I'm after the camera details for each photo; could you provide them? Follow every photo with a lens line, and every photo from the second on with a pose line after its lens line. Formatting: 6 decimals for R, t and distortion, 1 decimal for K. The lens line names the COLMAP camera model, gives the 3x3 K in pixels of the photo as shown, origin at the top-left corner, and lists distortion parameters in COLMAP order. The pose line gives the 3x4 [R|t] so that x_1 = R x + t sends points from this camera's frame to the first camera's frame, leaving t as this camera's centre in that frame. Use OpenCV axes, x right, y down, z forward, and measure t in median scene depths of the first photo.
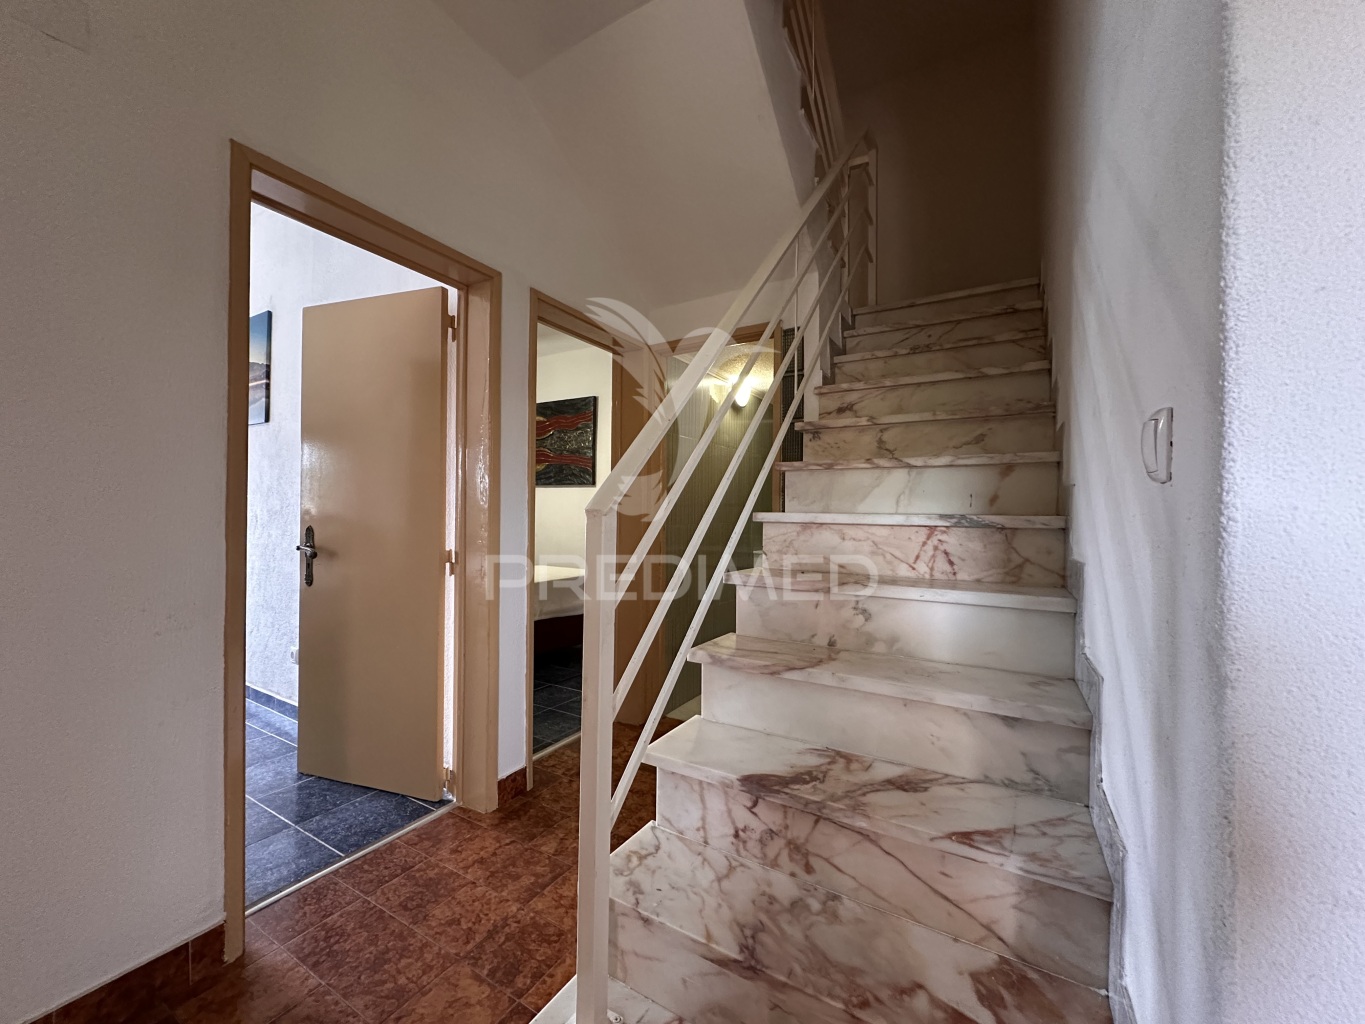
lens RADIAL K [[542.8, 0, 678.8], [0, 542.8, 515.1], [0, 0, 1]] dist [-0.002324, 0.000256]
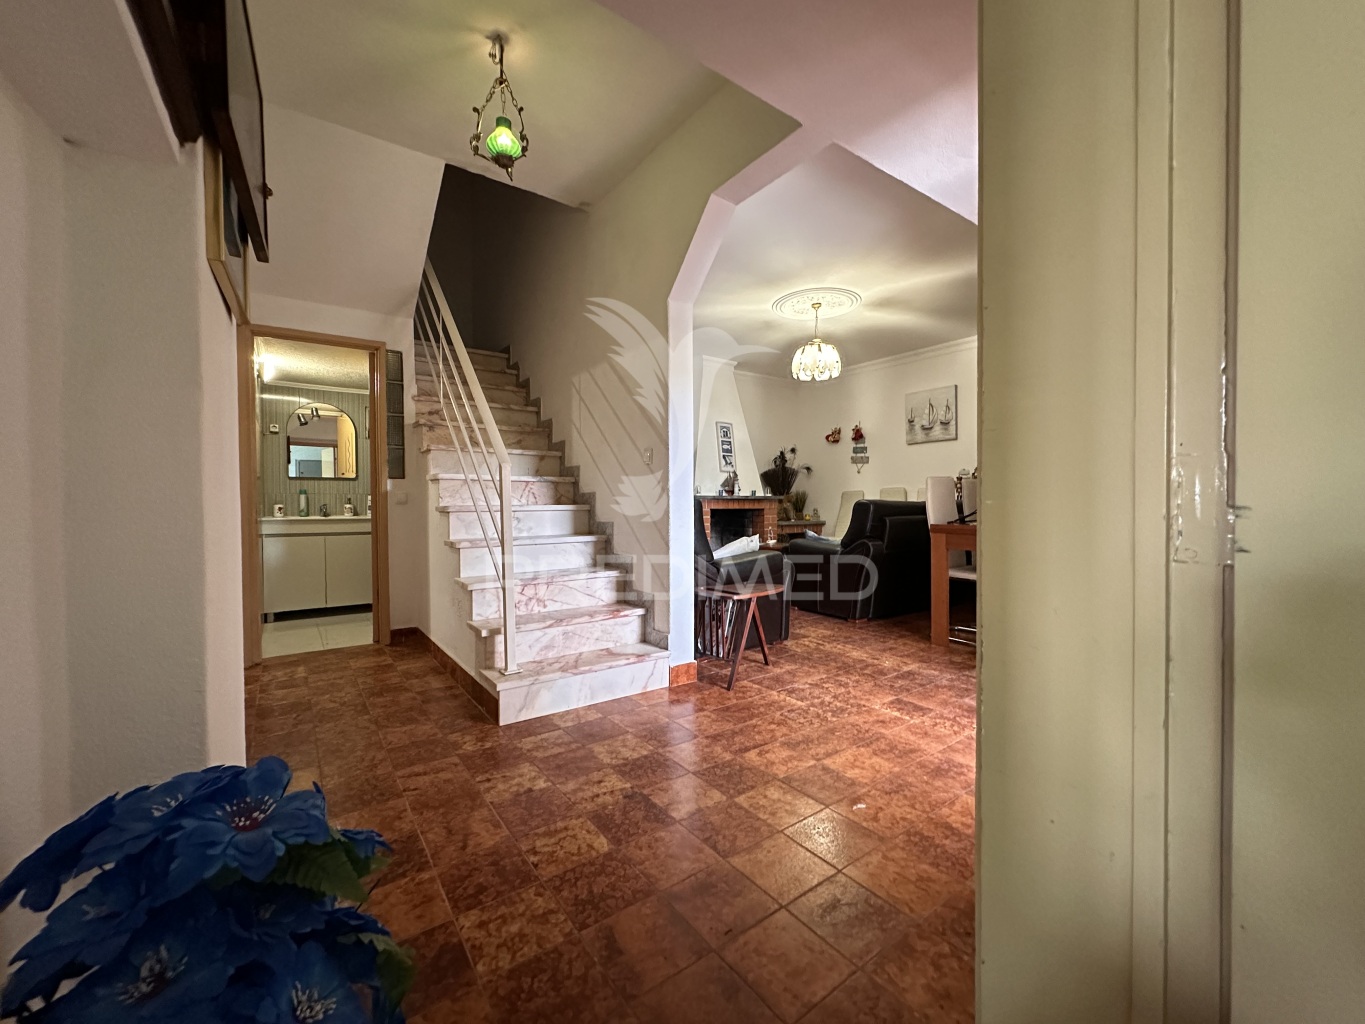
lens RADIAL K [[542.8, 0, 681.4], [0, 542.8, 512.7], [0, 0, 1]] dist [-0.002324, 0.000256]
pose [[0.393191, -0.028649, 0.919010, -0.986527], [0.012215, 0.999589, 0.025934, 0.073418], [-0.919376, 0.001029, 0.393380, -0.331478]]
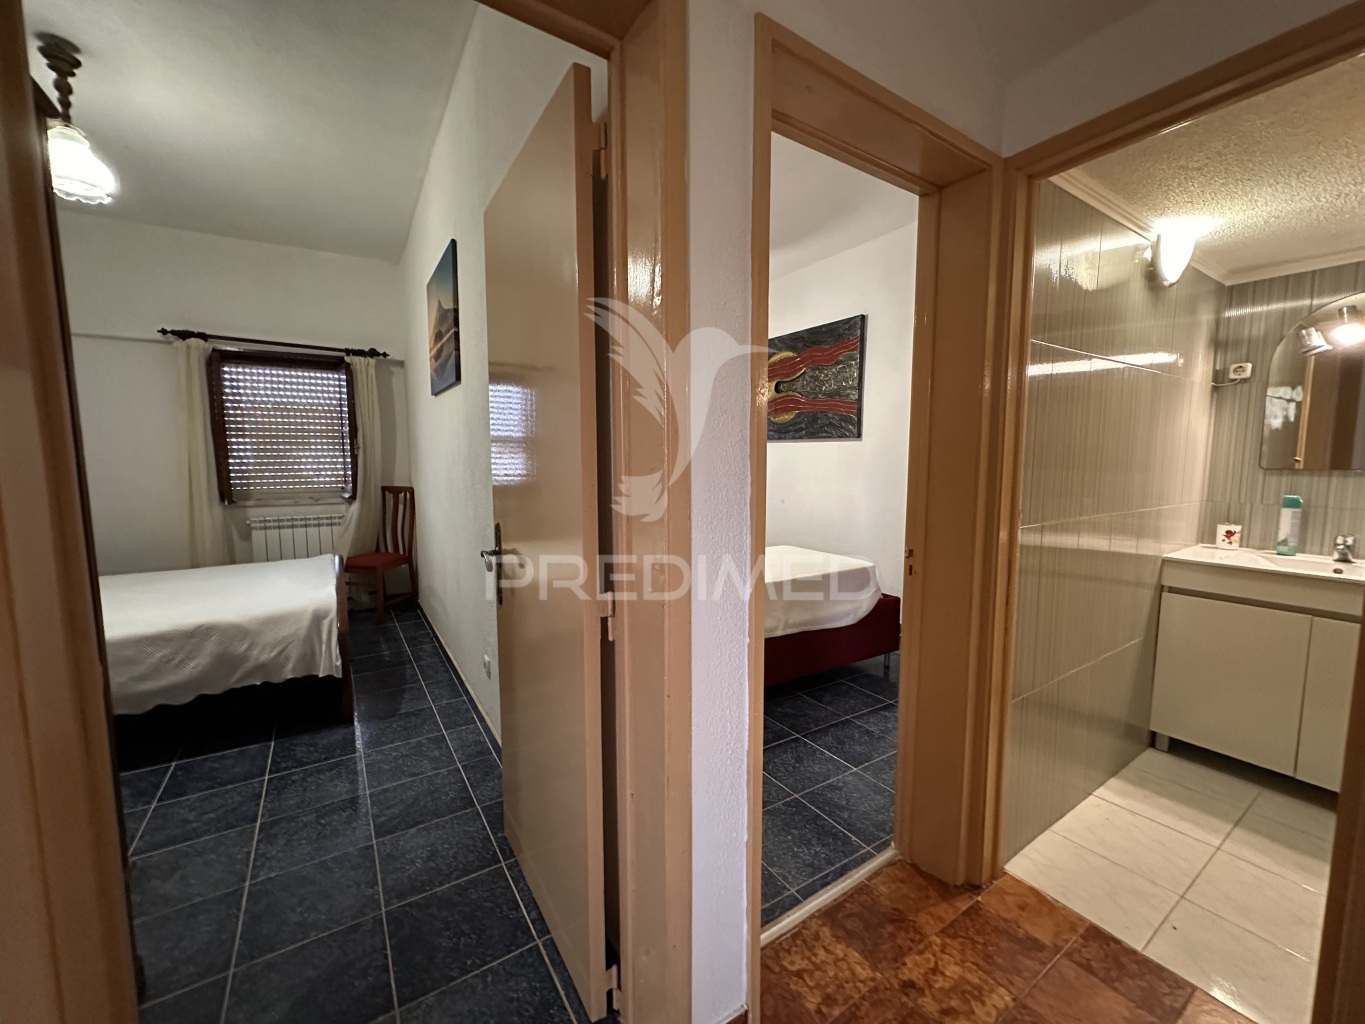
lens RADIAL K [[542.8, 0, 679.6], [0, 542.8, 512.4], [0, 0, 1]] dist [-0.002324, 0.000256]
pose [[0.899282, 0.030661, -0.436293, -0.128898], [0.010719, 0.995695, 0.092068, -0.063658], [0.437237, -0.087472, 0.895082, 0.558511]]
